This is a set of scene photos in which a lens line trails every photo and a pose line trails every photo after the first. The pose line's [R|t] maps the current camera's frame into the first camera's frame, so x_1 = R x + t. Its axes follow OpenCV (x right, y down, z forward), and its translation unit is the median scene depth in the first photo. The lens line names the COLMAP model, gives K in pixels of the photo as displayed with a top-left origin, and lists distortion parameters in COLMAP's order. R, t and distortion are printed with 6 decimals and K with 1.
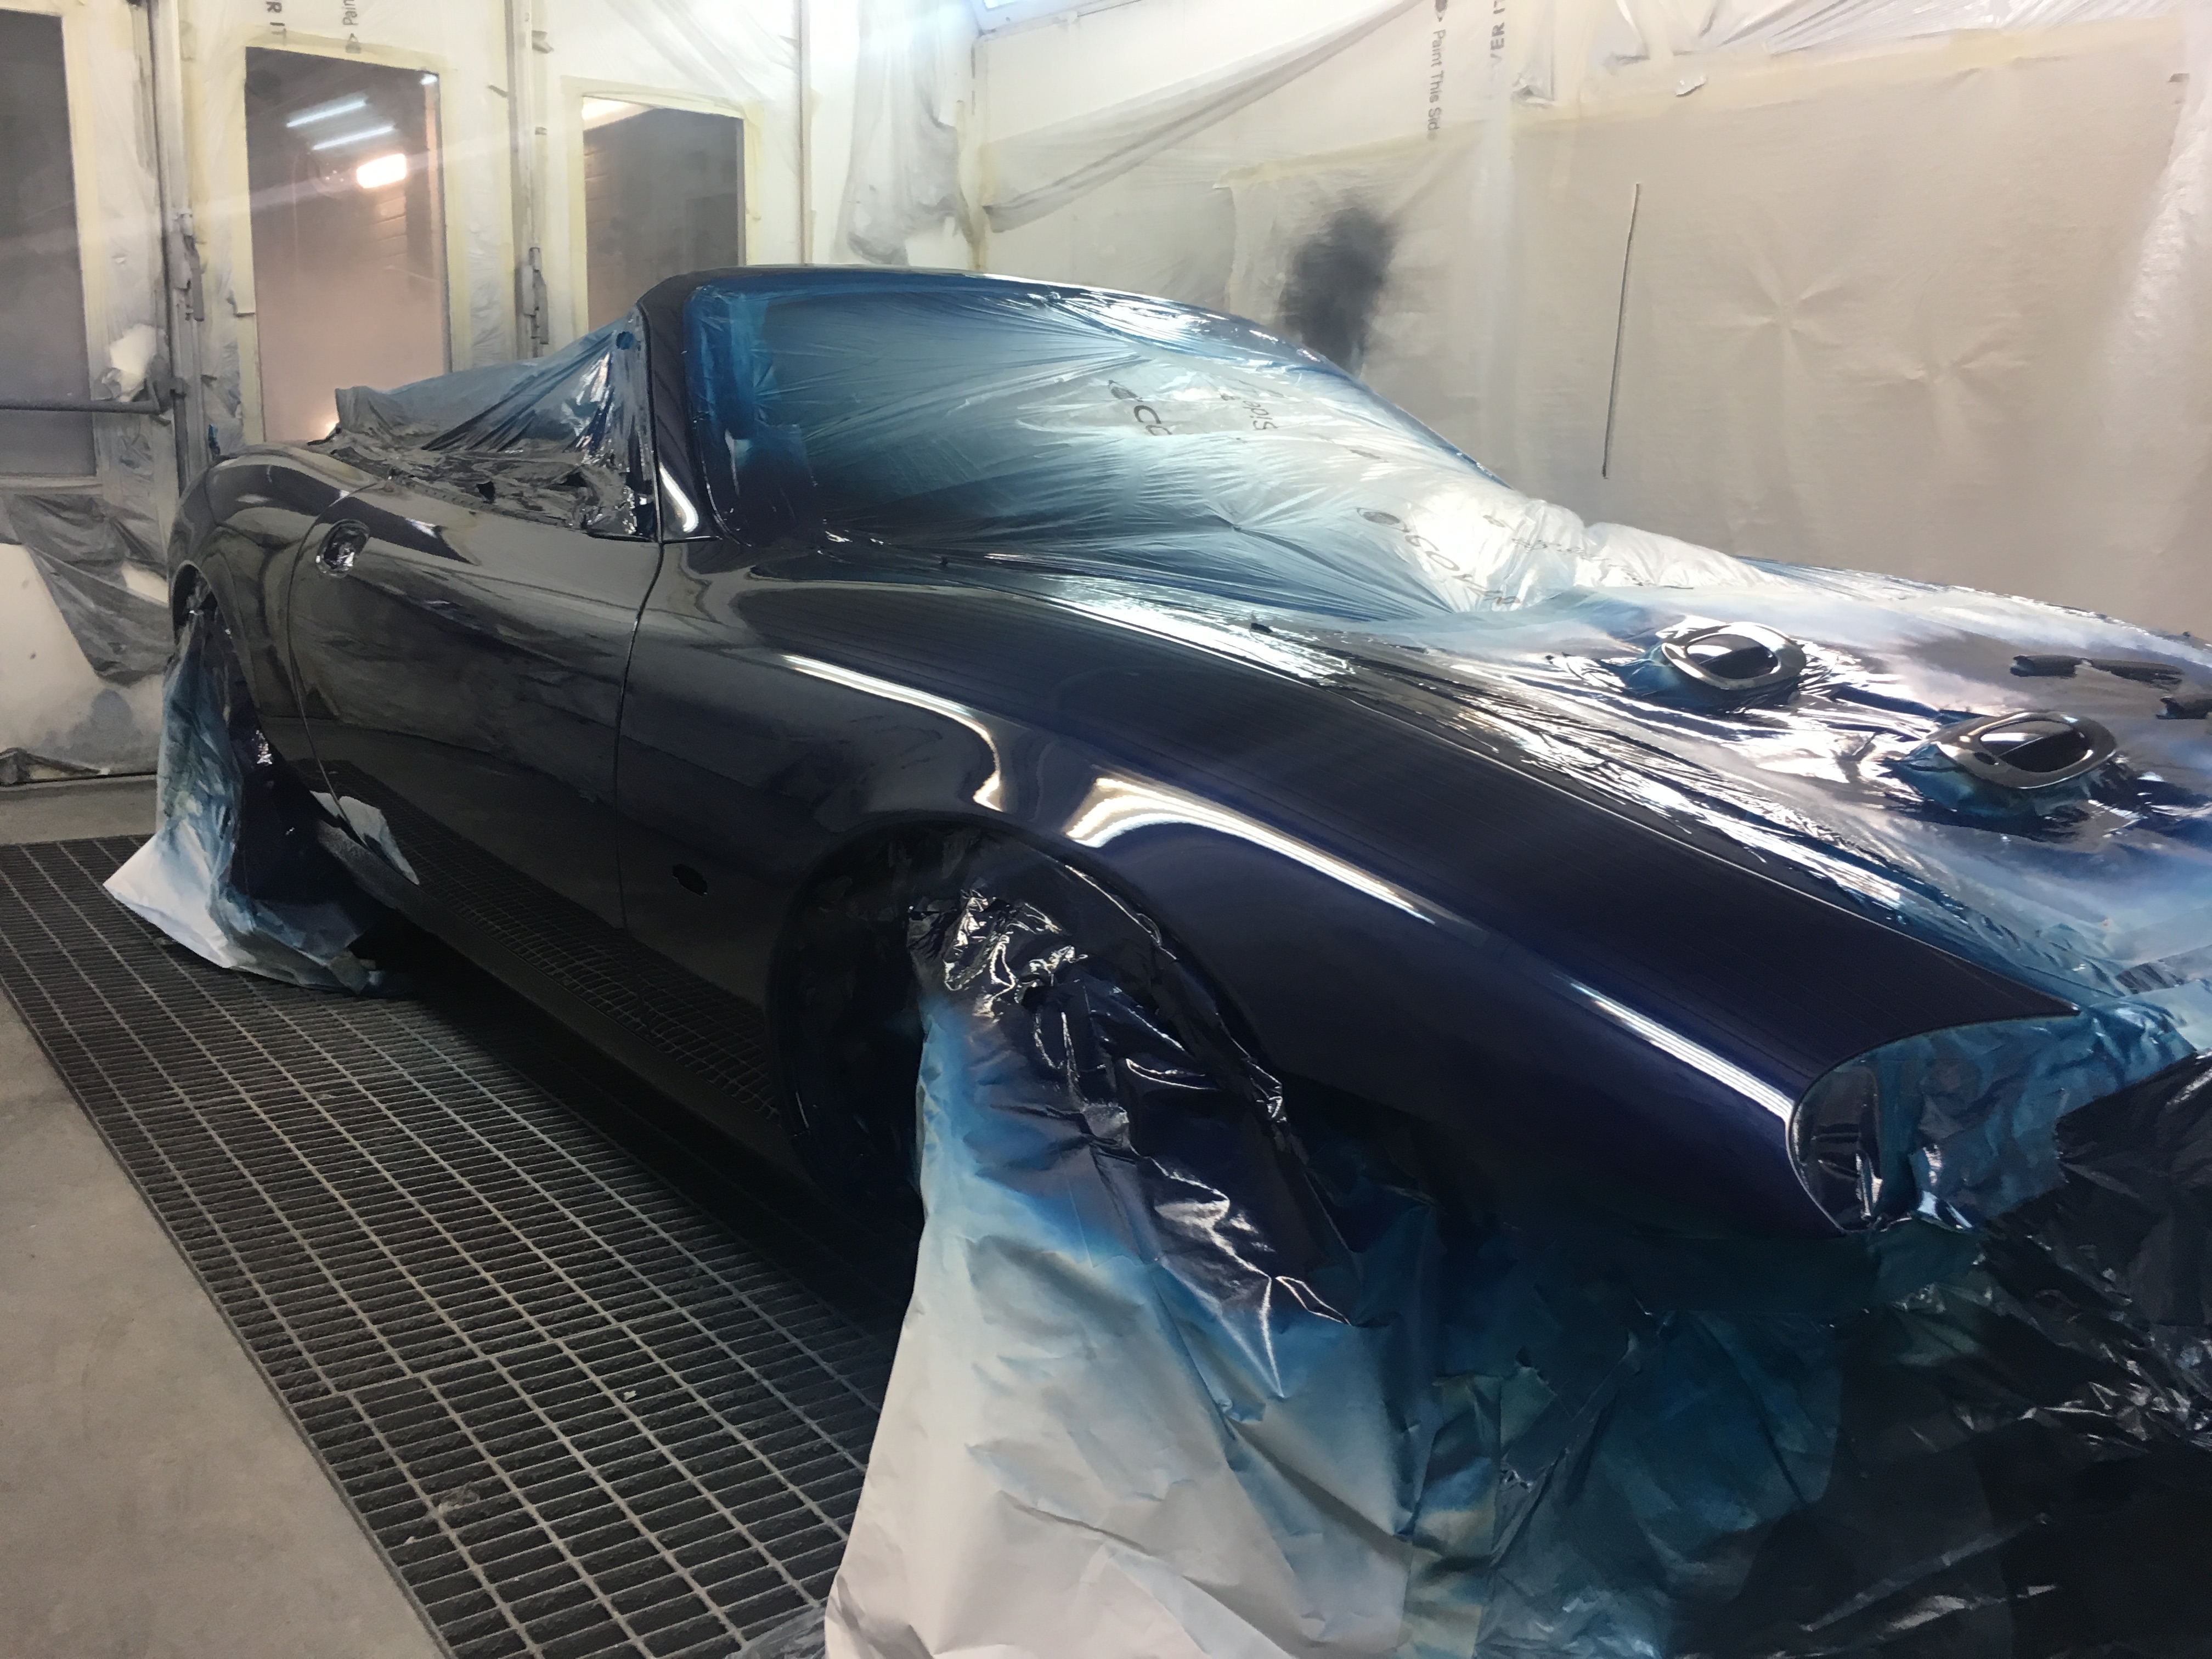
lens RADIAL K [[1988.7, 0, 1108.6], [0, 1988.7, 768.8], [0, 0, 1]] dist [0.058023, -0.017193]
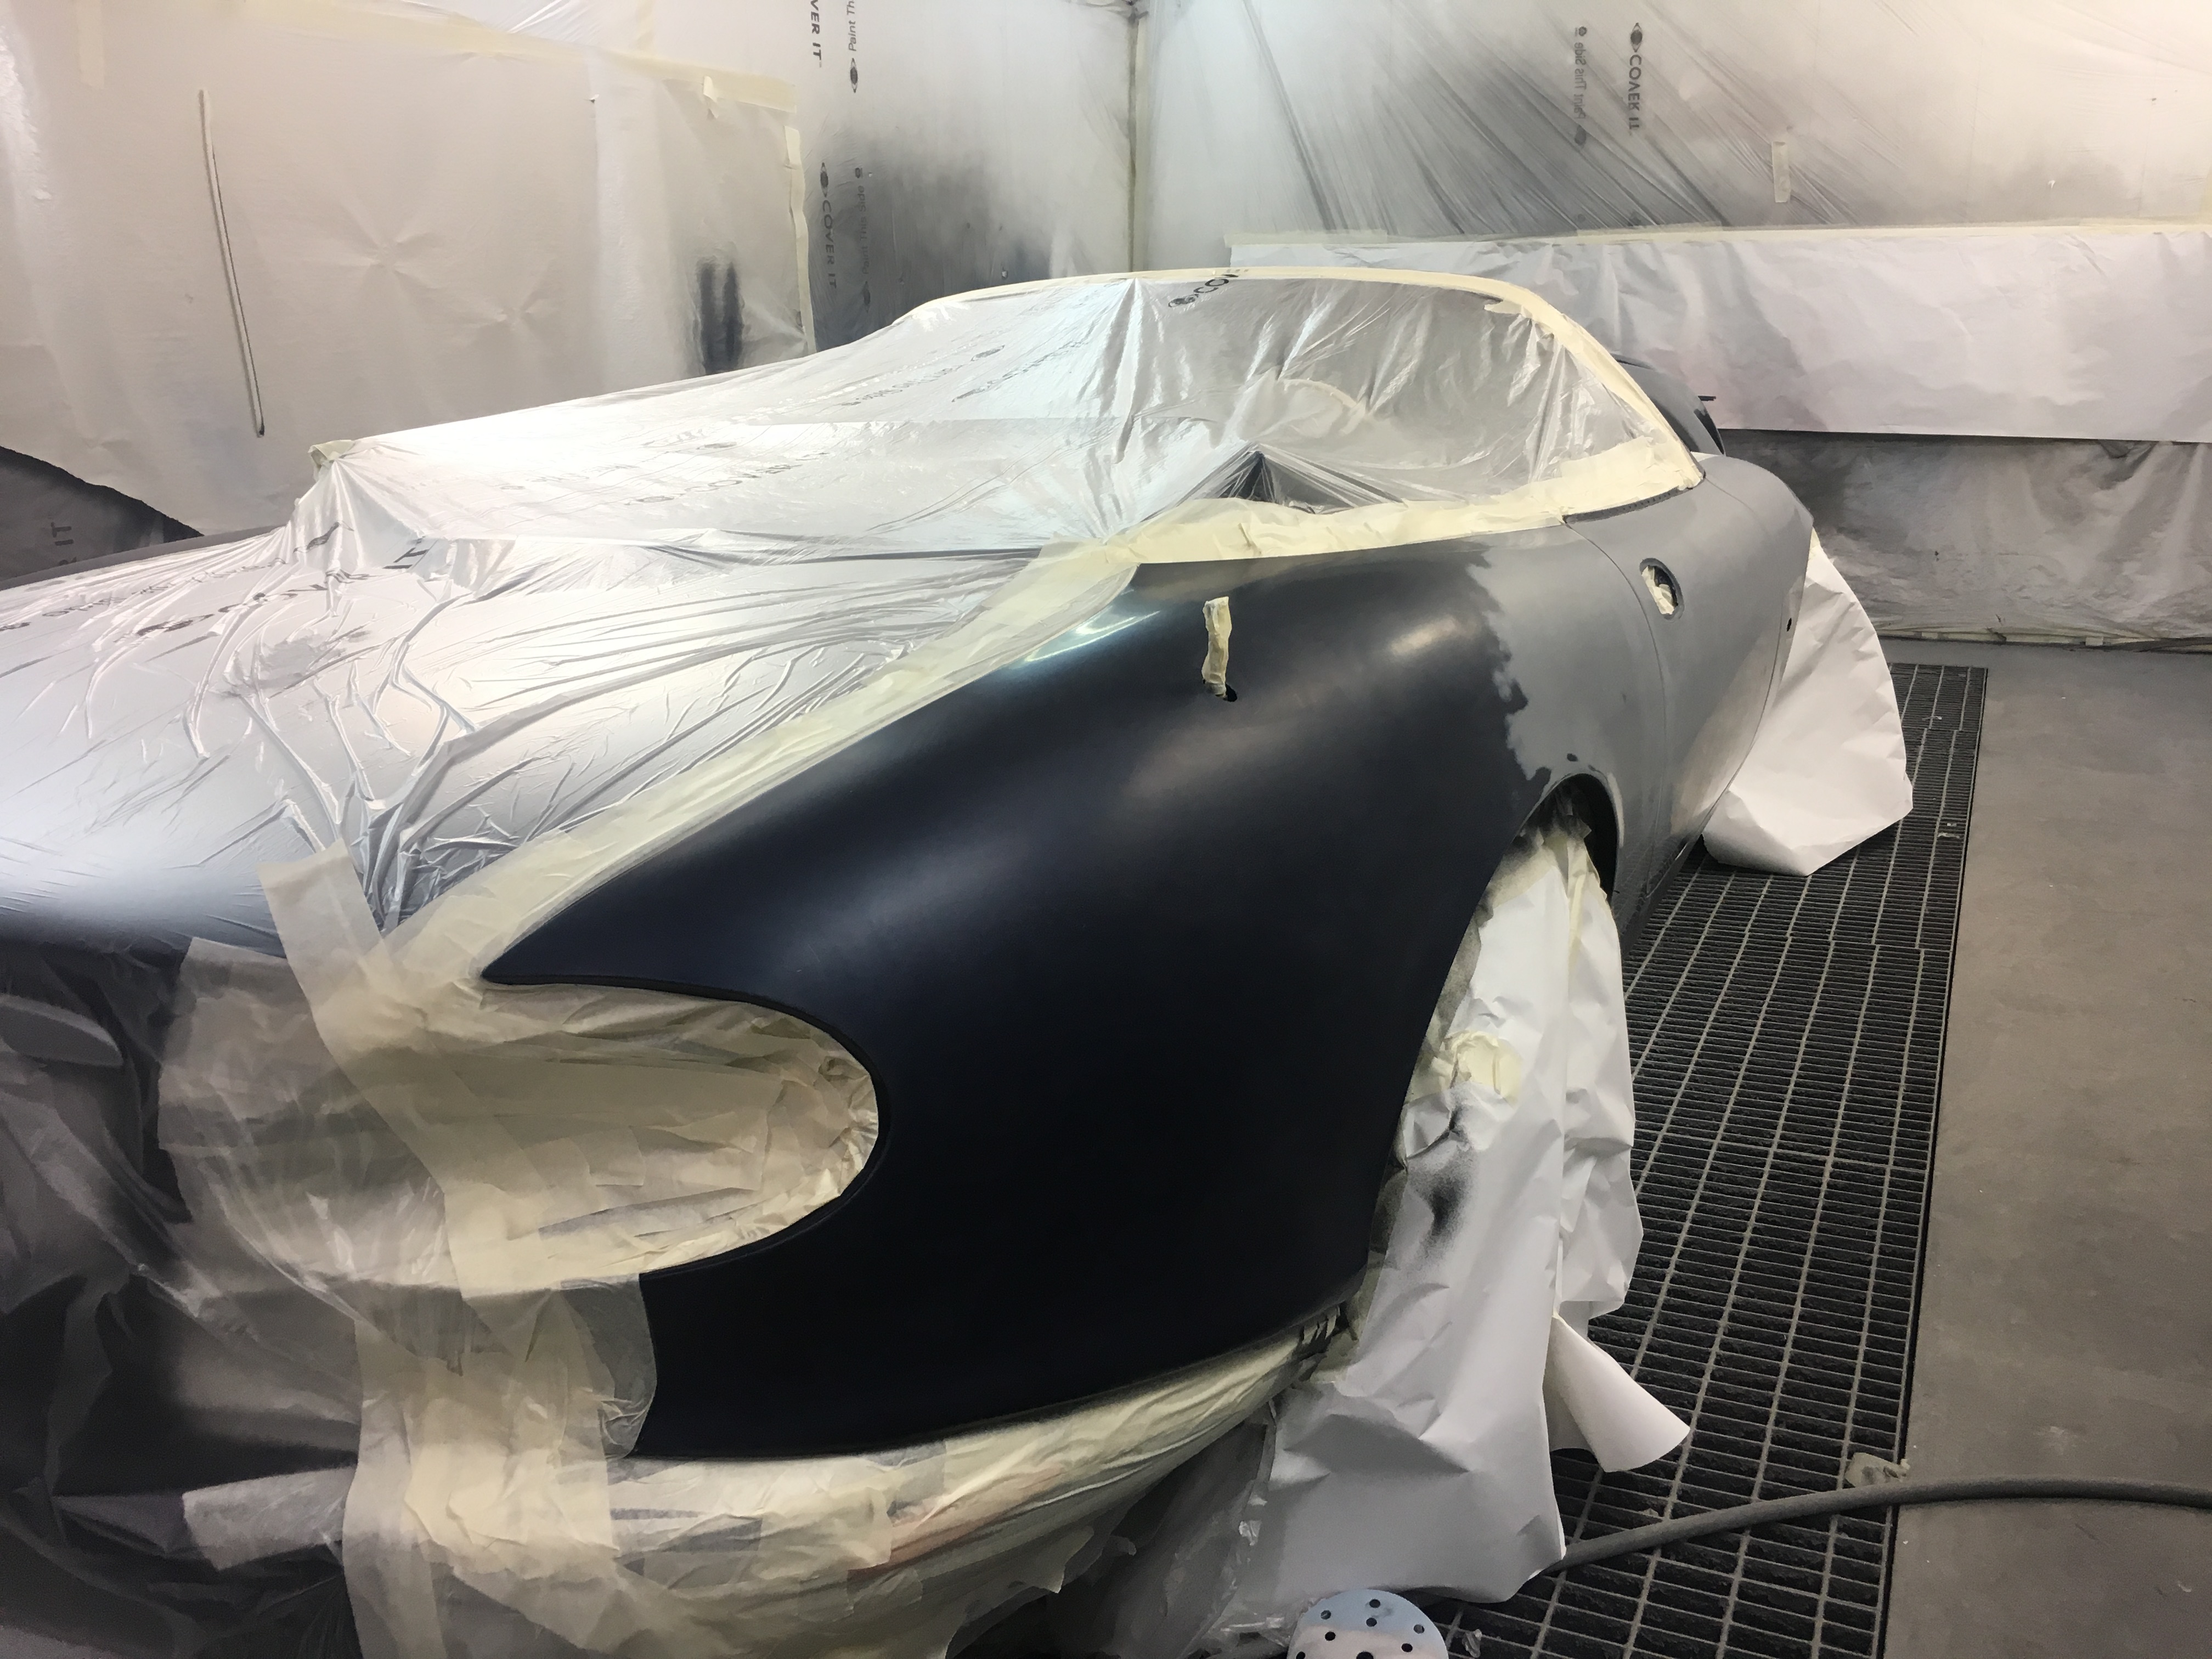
lens RADIAL K [[1988.7, 0, 1108.6], [0, 1988.7, 768.8], [0, 0, 1]] dist [0.058023, -0.017193]
pose [[-0.500957, -0.222256, 0.836447, -1.496293], [0.131941, 0.935555, 0.327611, -0.531395], [-0.855356, 0.274480, -0.439348, 2.384867]]
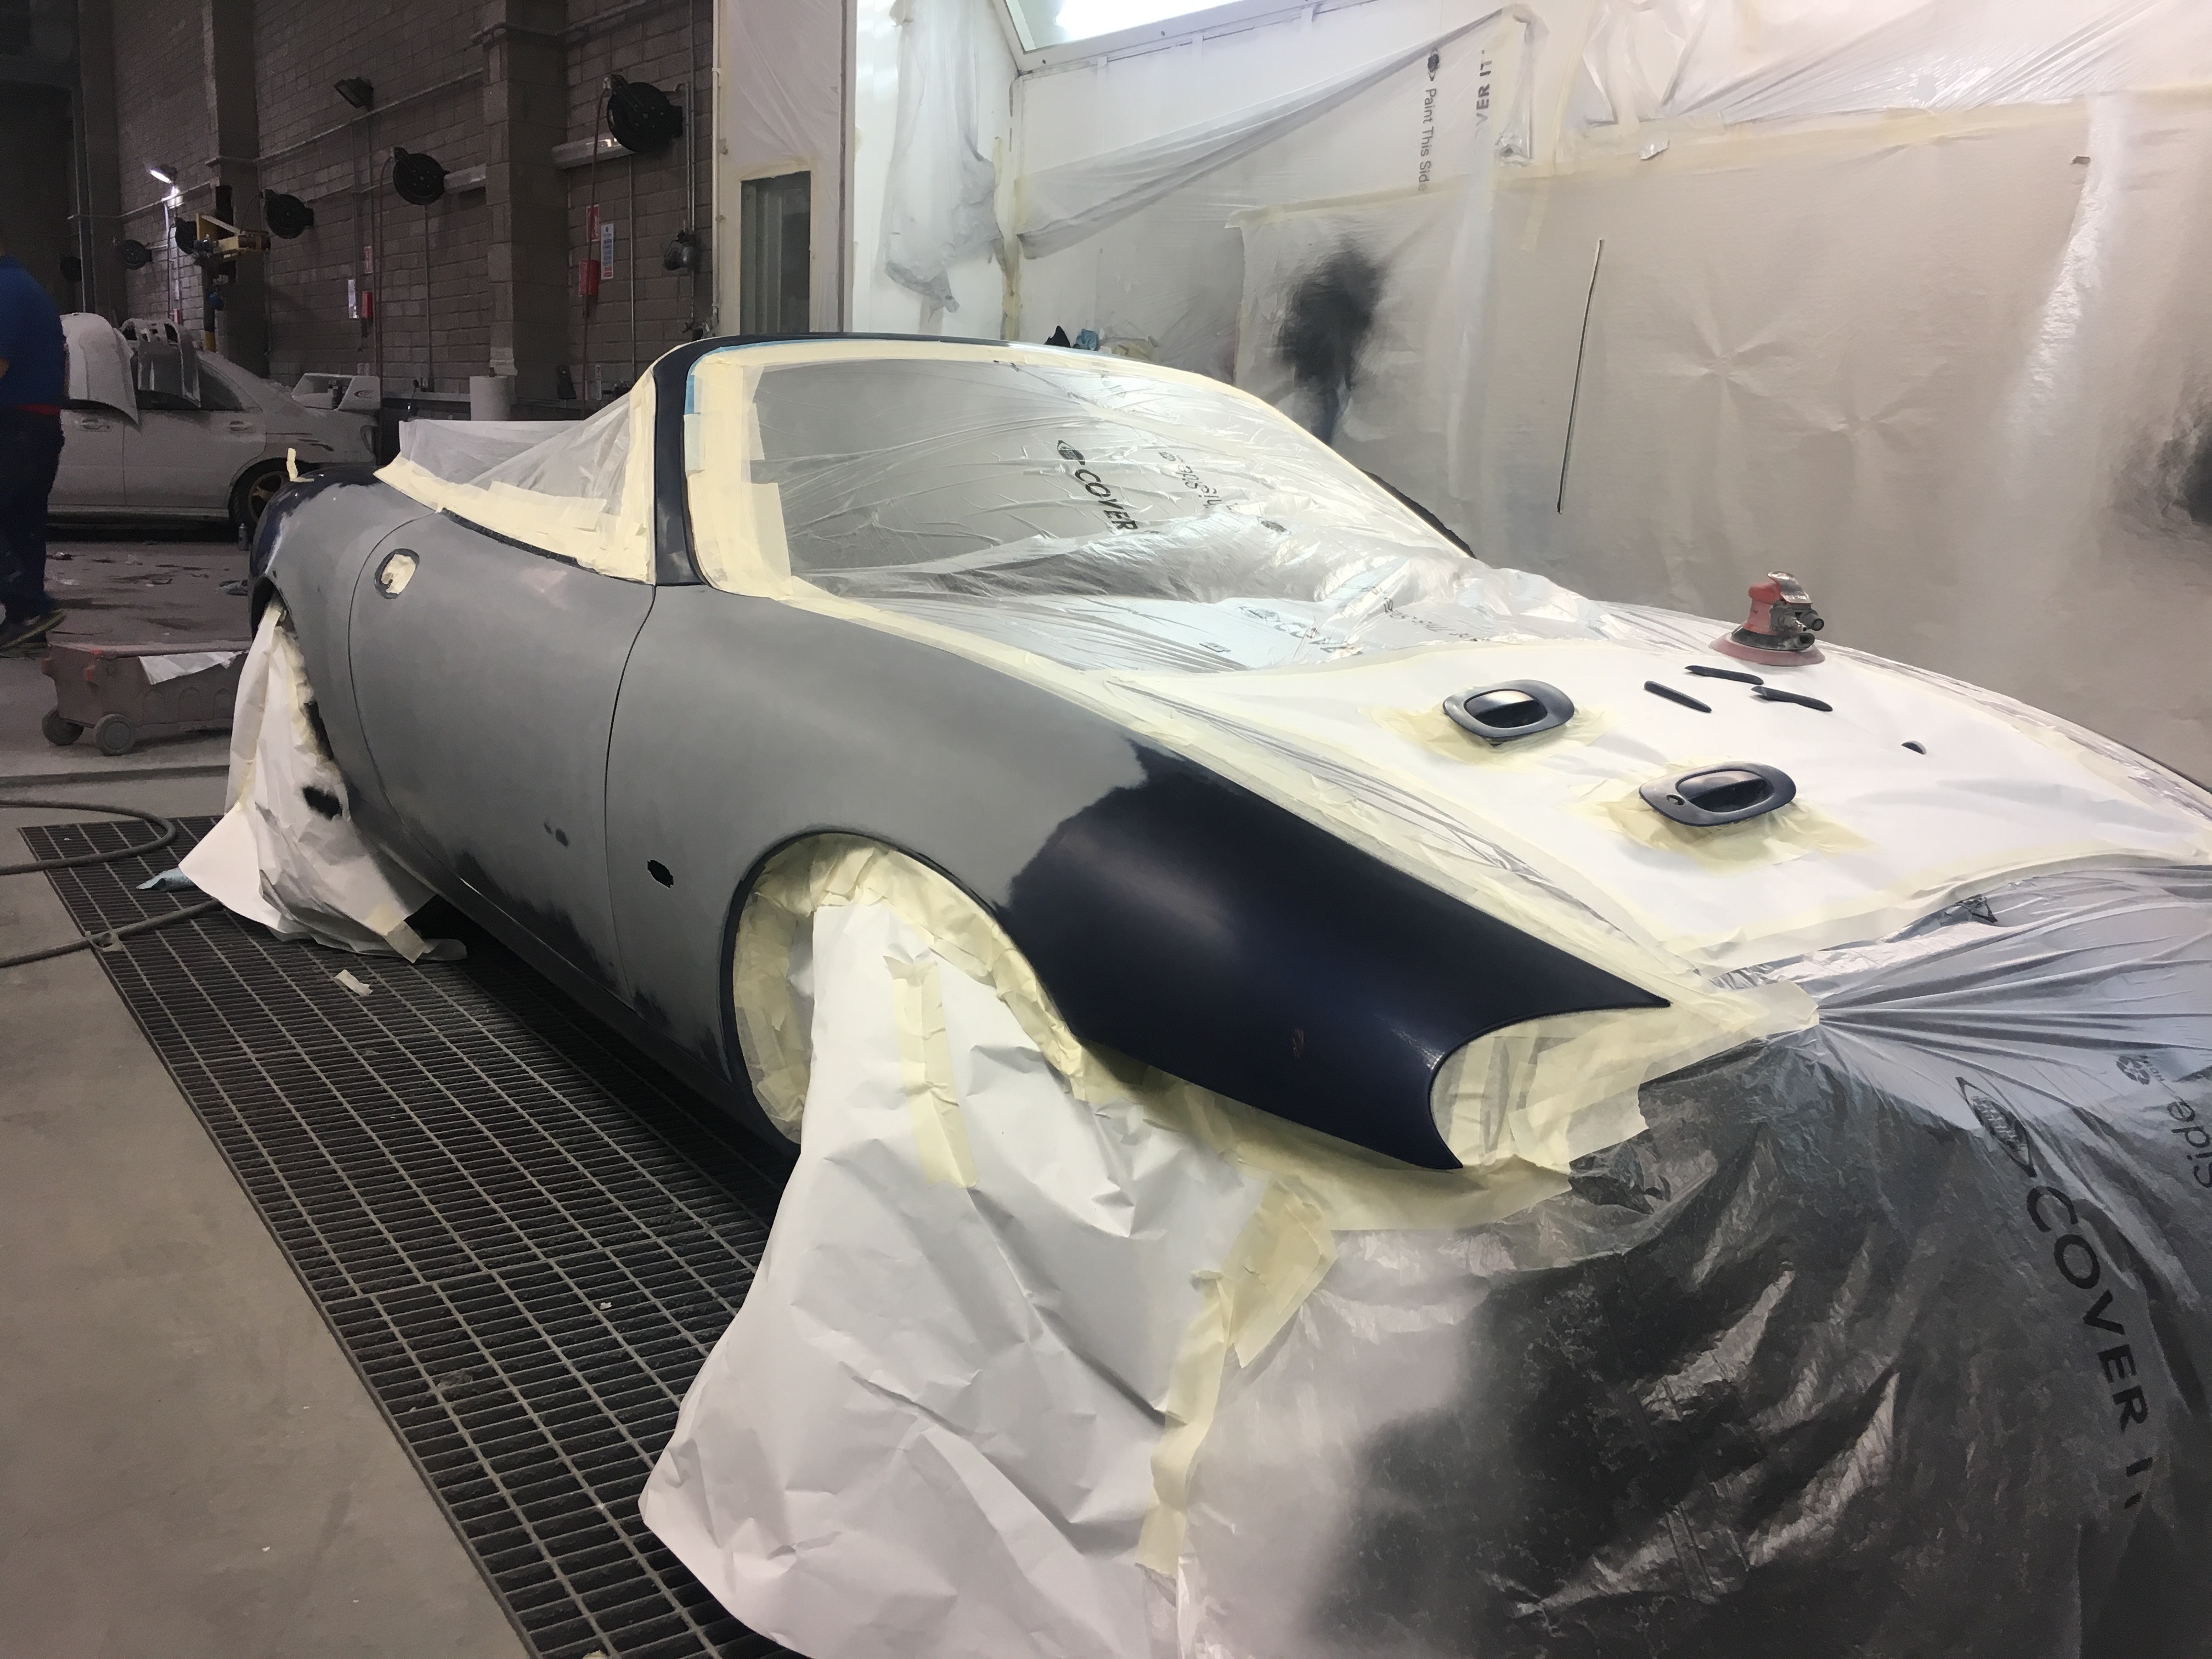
lens RADIAL K [[1972.8, 0, 1110.5], [0, 1972.8, 741.1], [0, 0, 1]] dist [-0.012223, 0.209586]
pose [[0.999382, 0.019376, -0.029317, 0.076914], [-0.019624, 0.999774, -0.008169, -0.017537], [0.029152, 0.008739, 0.999537, -0.148001]]
